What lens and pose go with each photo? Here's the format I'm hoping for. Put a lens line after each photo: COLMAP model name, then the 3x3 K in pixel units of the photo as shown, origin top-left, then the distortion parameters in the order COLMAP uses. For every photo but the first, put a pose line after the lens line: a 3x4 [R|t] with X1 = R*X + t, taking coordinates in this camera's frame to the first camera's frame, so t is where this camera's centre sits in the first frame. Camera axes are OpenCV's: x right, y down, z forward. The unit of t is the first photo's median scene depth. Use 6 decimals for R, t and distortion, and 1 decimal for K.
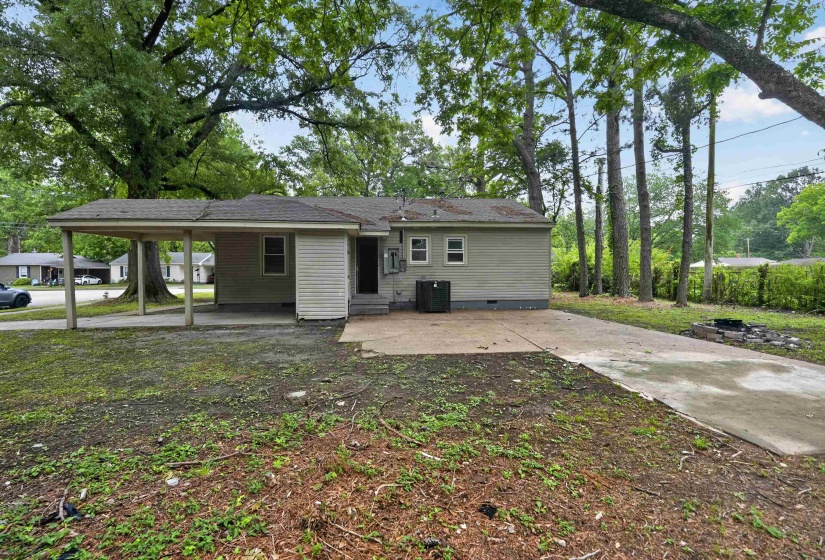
lens RADIAL K [[371.2, 0, 412.9], [0, 371.2, 279.3], [0, 0, 1]] dist [-0.018301, 0.001688]
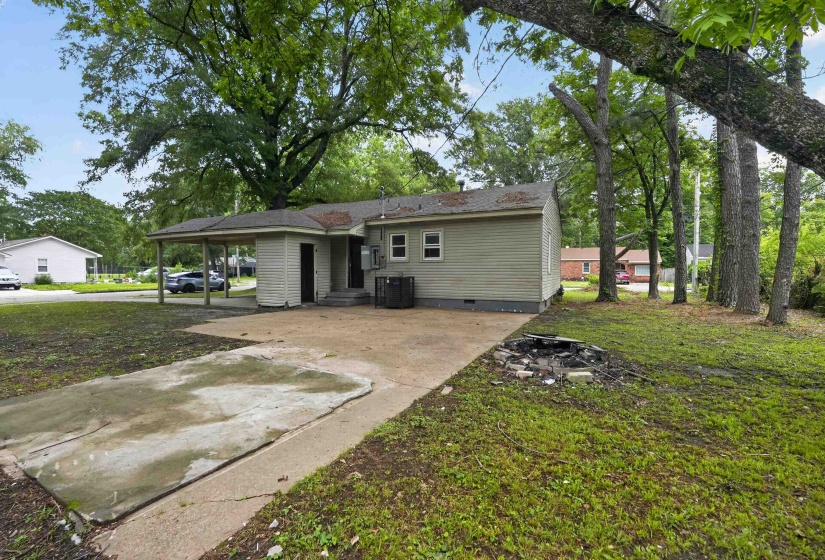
lens RADIAL K [[371.2, 0, 413.2], [0, 371.2, 279.9], [0, 0, 1]] dist [-0.018301, 0.001688]
pose [[0.844630, 0.015410, -0.535128, 0.586513], [-0.013772, 0.999880, 0.007056, 0.004460], [0.535173, 0.001410, 0.844741, 0.168360]]
